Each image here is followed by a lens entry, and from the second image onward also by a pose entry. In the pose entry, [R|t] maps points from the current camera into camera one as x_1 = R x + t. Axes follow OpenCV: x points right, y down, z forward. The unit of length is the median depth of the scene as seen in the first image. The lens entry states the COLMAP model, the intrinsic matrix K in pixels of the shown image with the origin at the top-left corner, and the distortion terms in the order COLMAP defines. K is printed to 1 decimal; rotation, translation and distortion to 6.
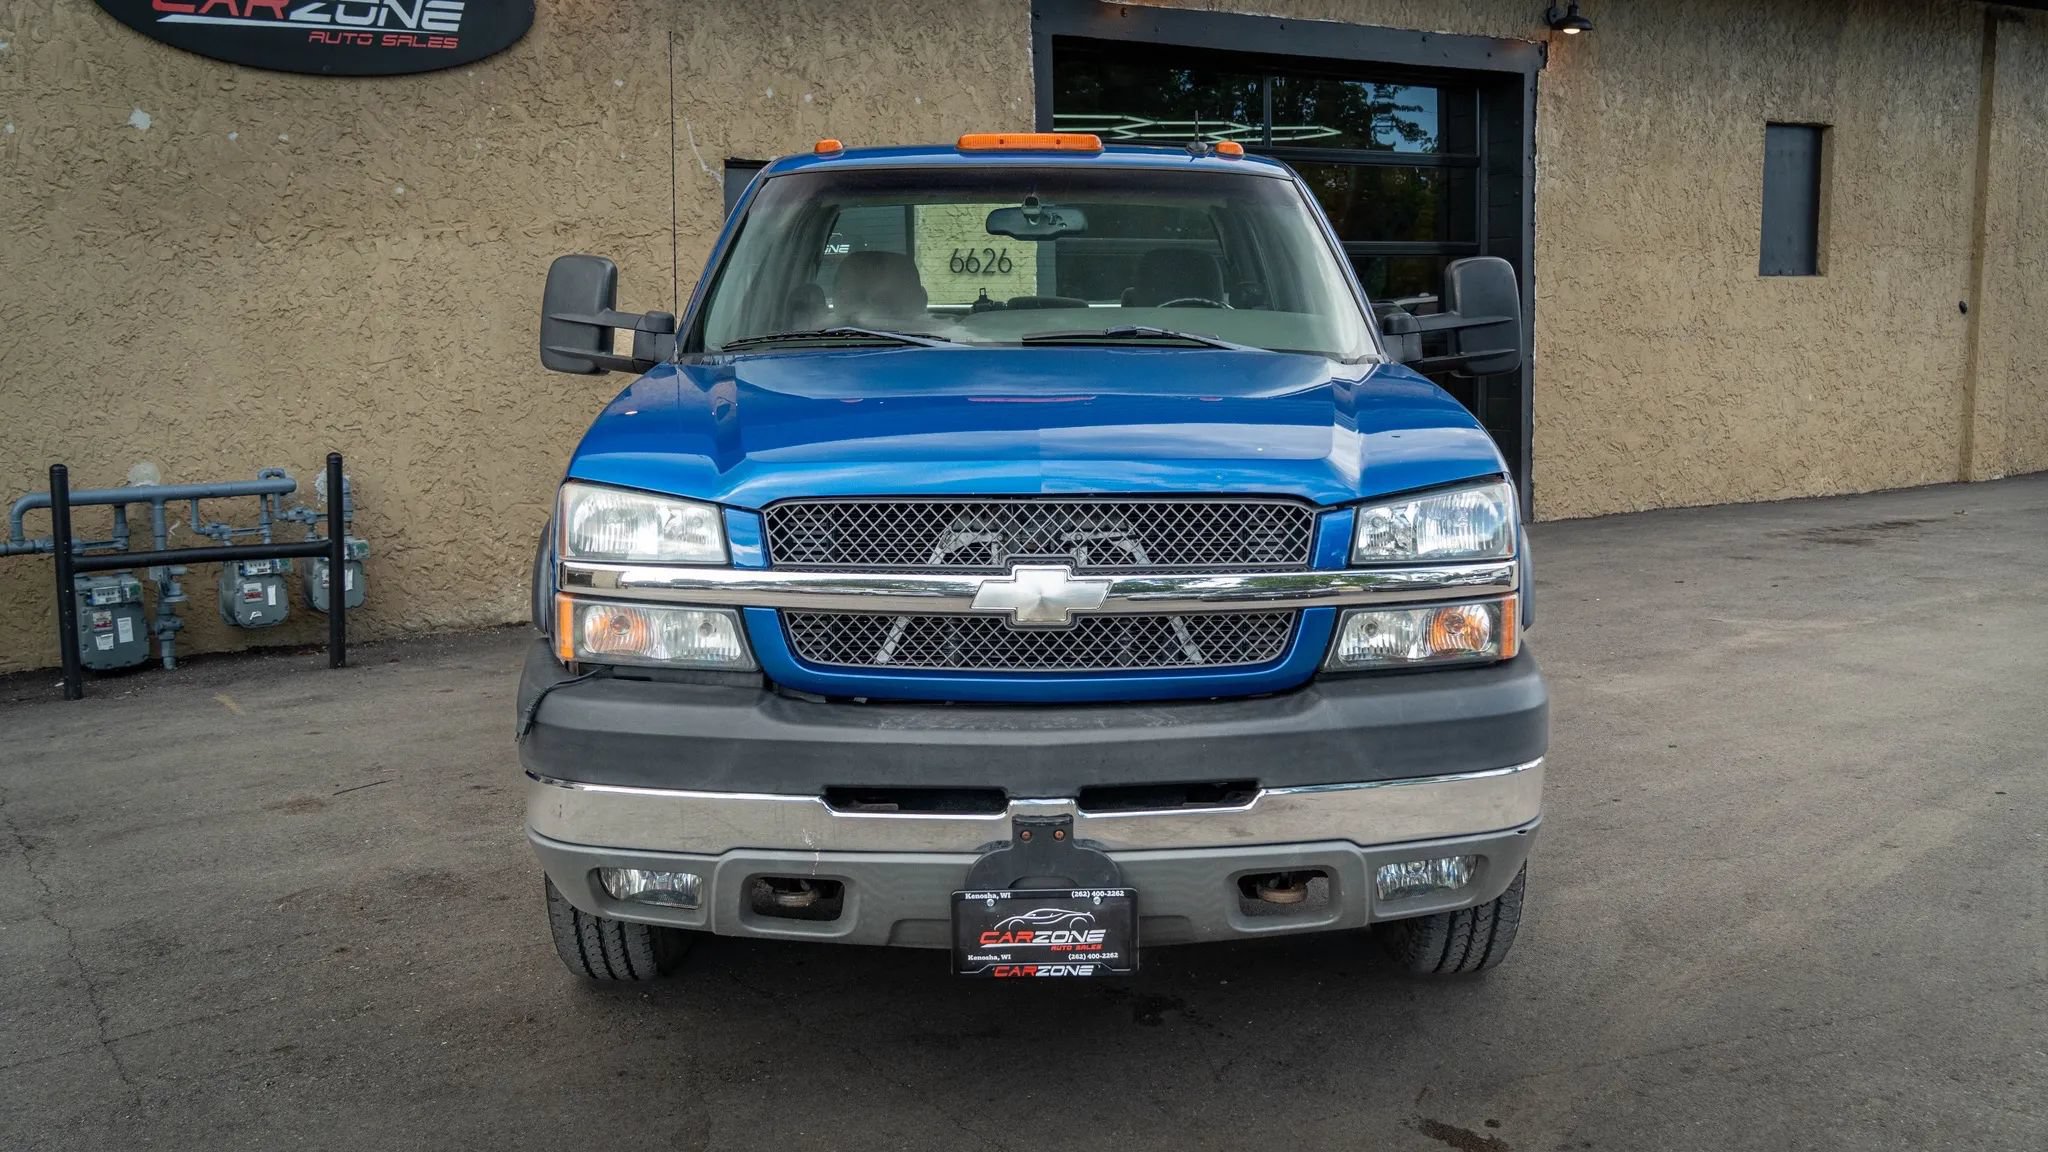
lens RADIAL K [[1934.5, 0, 1015.3], [0, 1934.5, 572.2], [0, 0, 1]] dist [-0.002127, 0.001539]
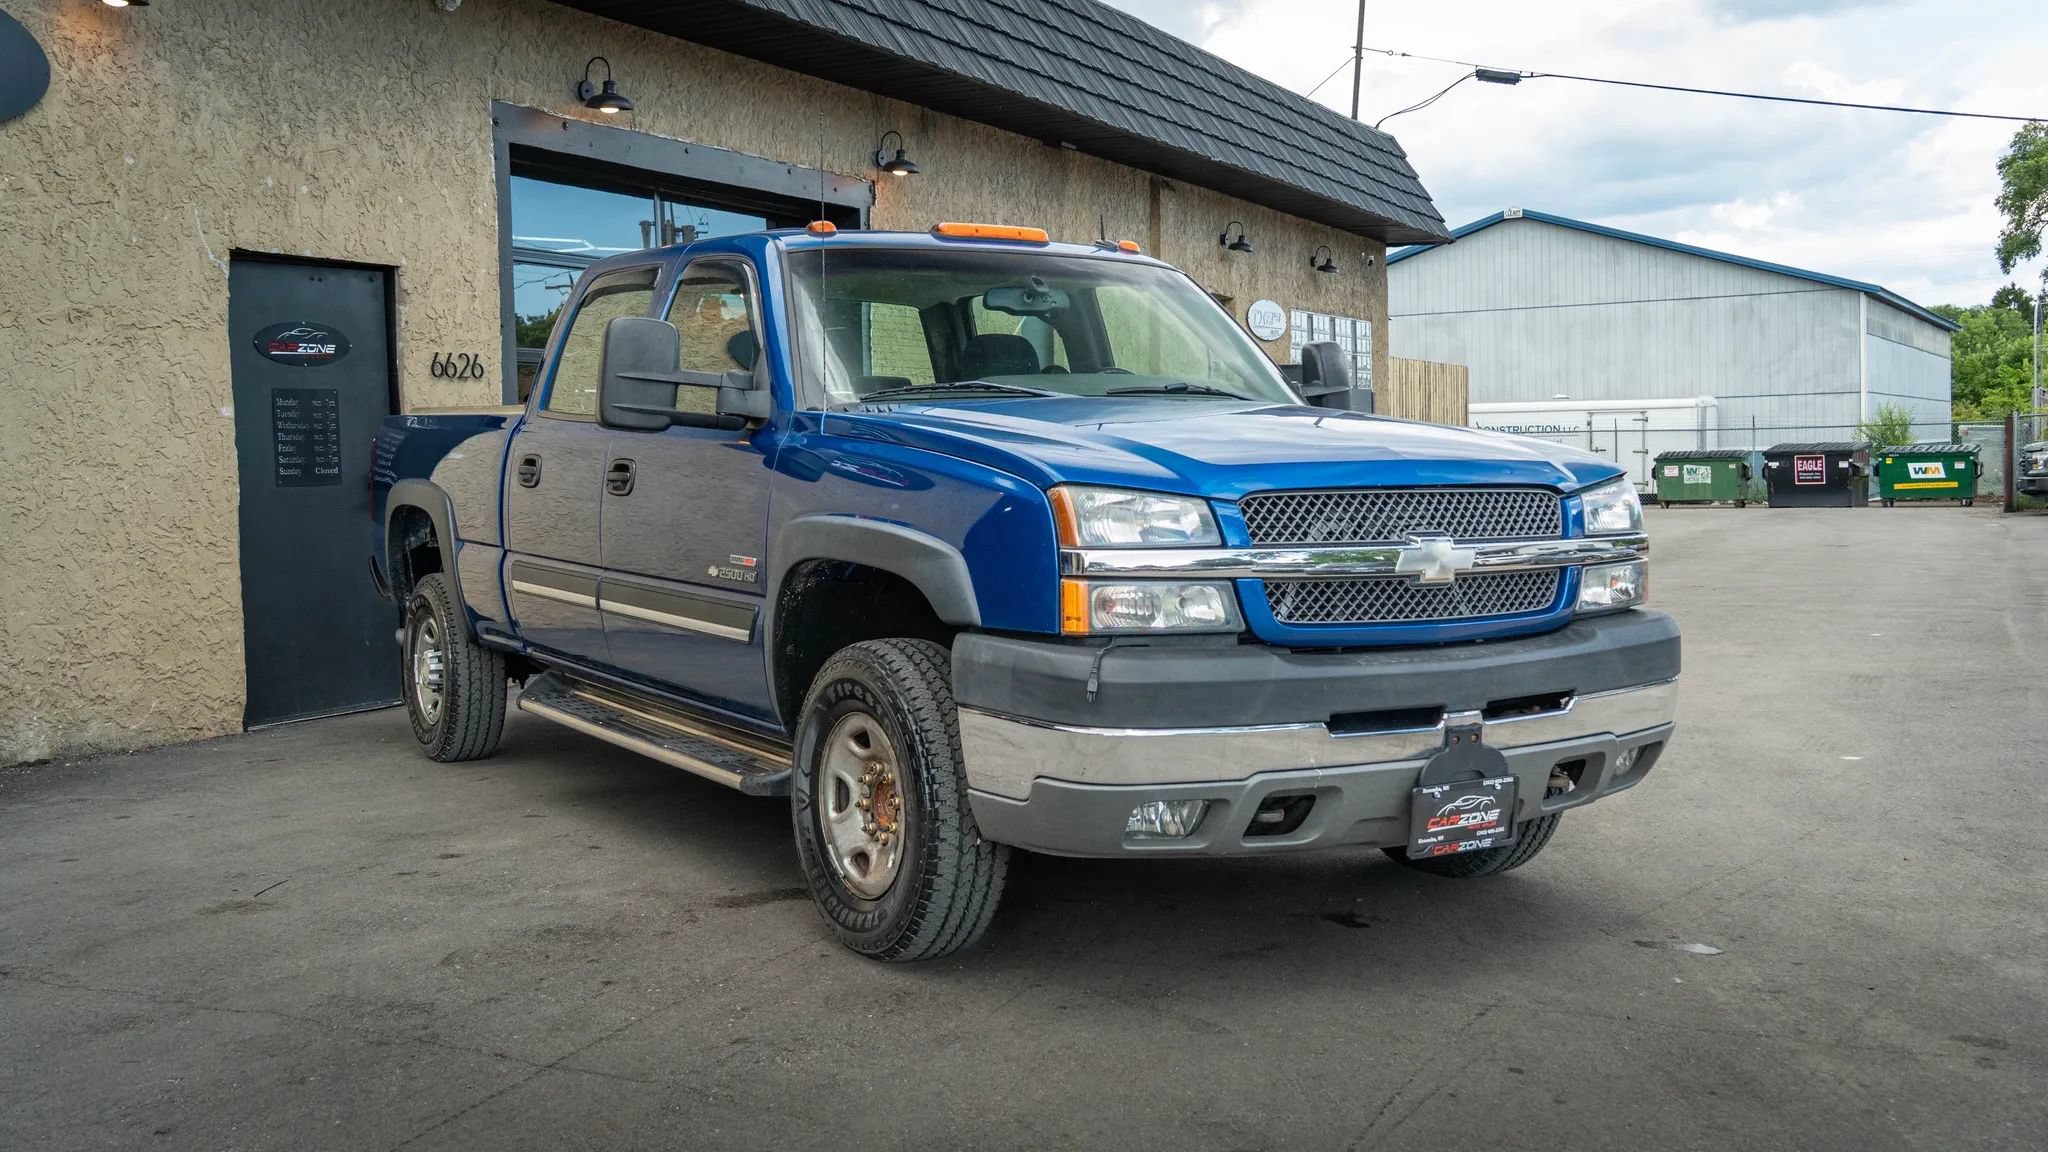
lens RADIAL K [[2067.9, 0, 982.7], [0, 2067.9, 584.4], [0, 0, 1]] dist [-0.011849, 0.013910]
pose [[0.869176, -0.033688, 0.493355, -0.352041], [0.071898, 0.995684, -0.058679, 0.032944], [-0.489249, 0.086473, 0.867847, -0.024575]]
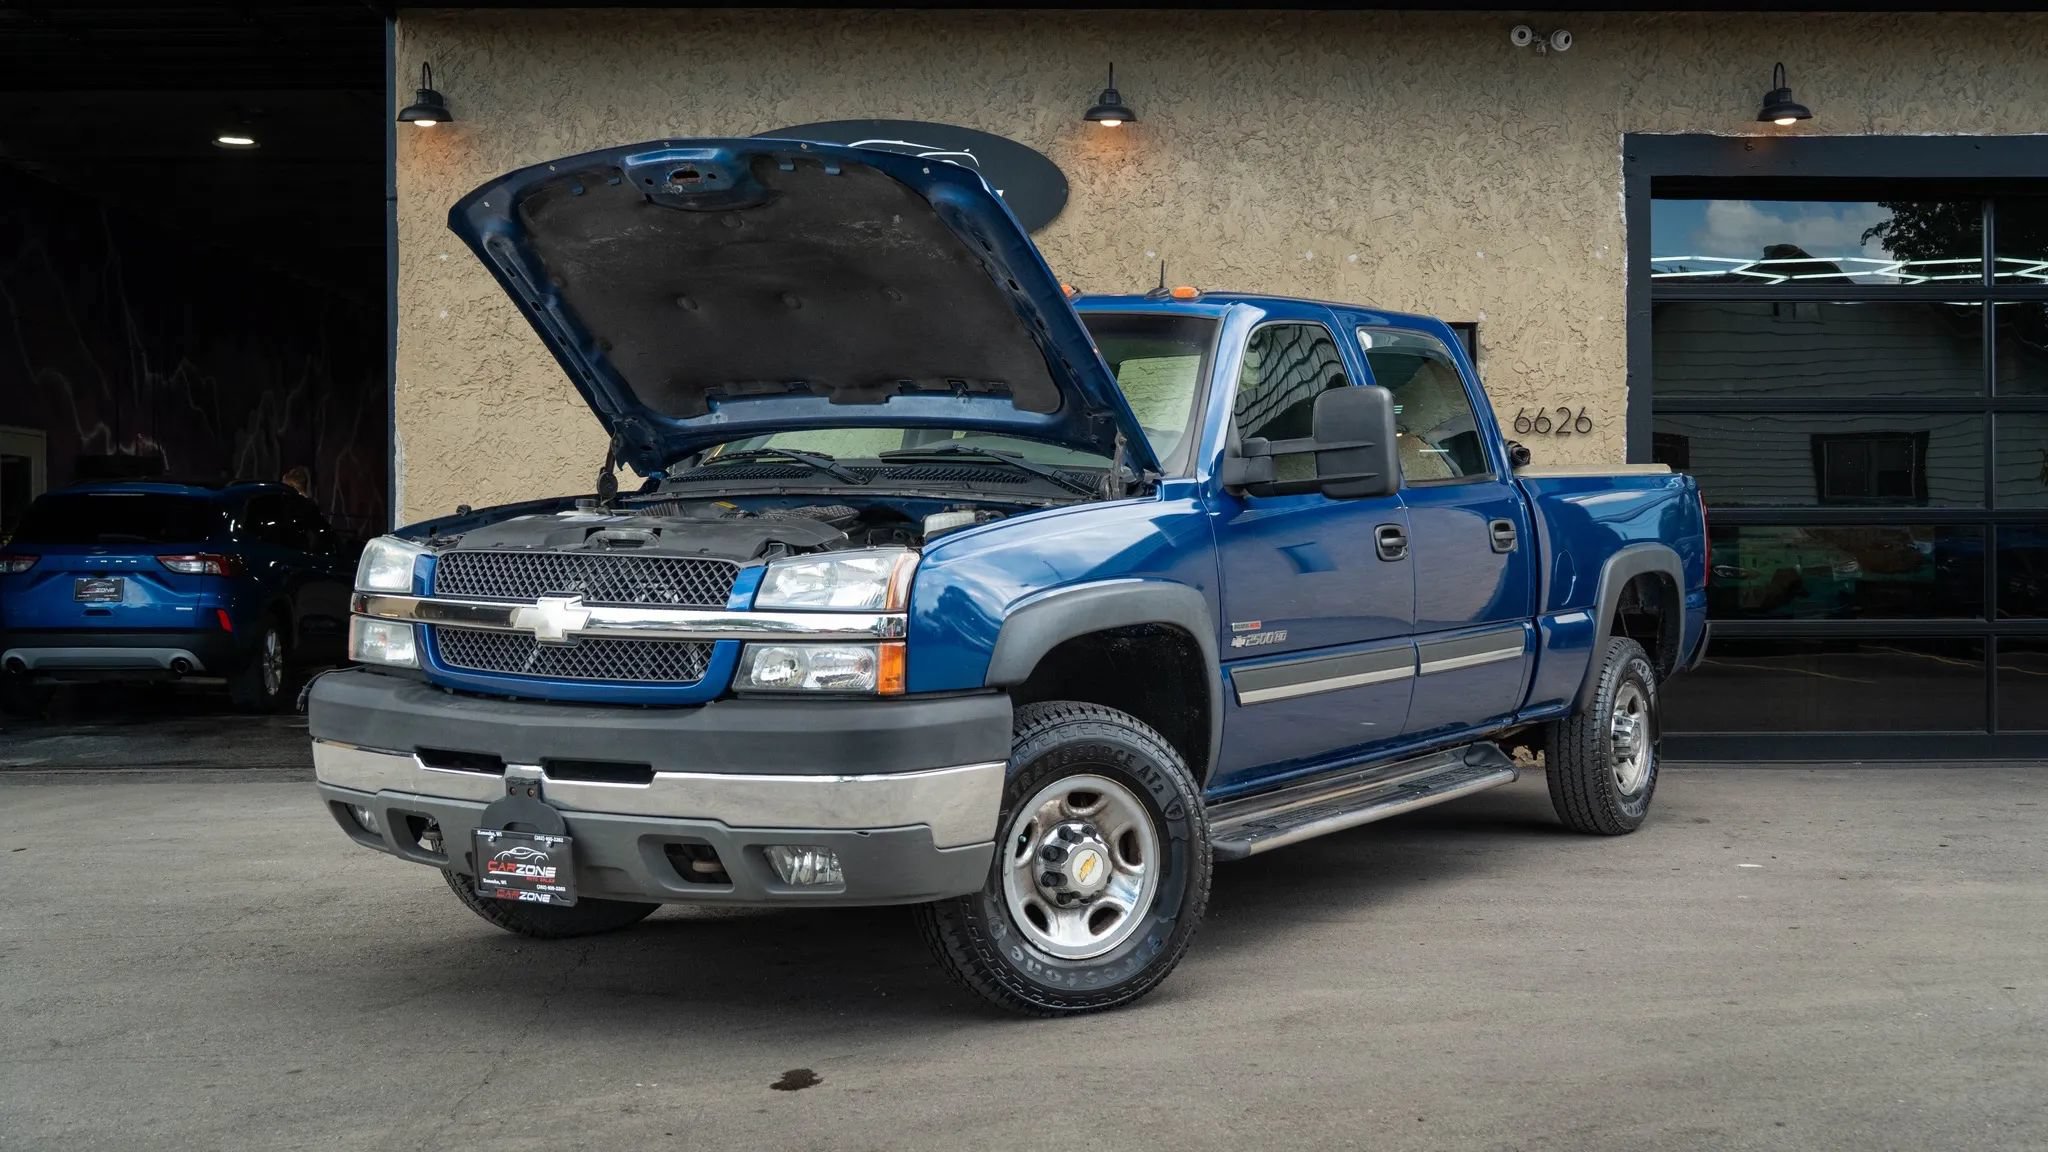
lens RADIAL K [[2356.1, 0, 1032.0], [0, 2356.1, 548.6], [0, 0, 1]] dist [-0.003617, 0.009868]
pose [[0.841188, 0.014080, -0.540560, 0.441604], [-0.080861, 0.991696, -0.100000, 0.037331], [0.534663, 0.127829, 0.835341, -0.075720]]
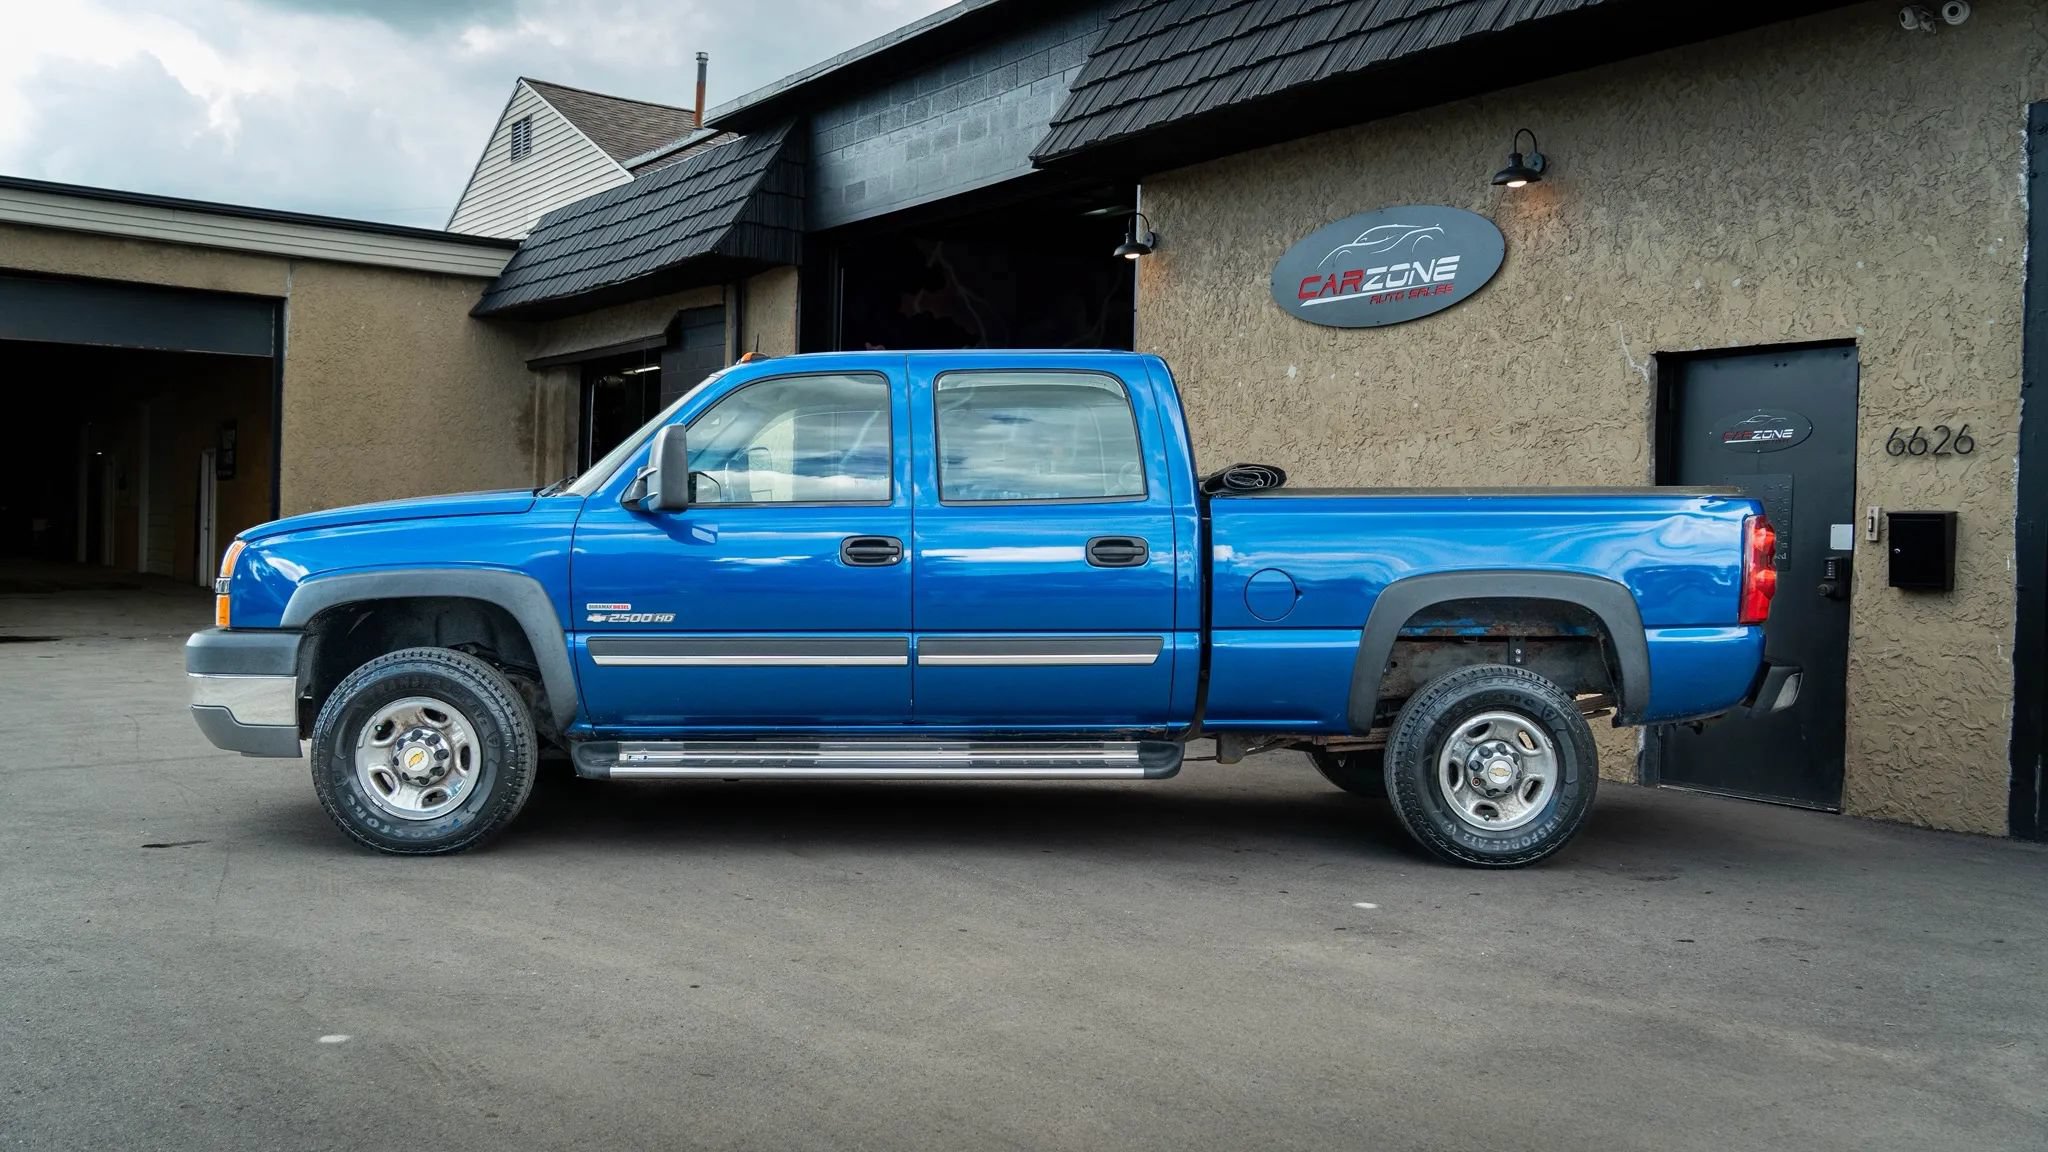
lens RADIAL K [[1717.5, 0, 1000.0], [0, 1717.5, 582.3], [0, 0, 1]] dist [-0.003826, -0.000208]
pose [[0.027552, 0.042936, -0.998698, 0.820354], [-0.156384, 0.986961, 0.038117, -0.077109], [0.987312, 0.155130, 0.033907, 0.682523]]
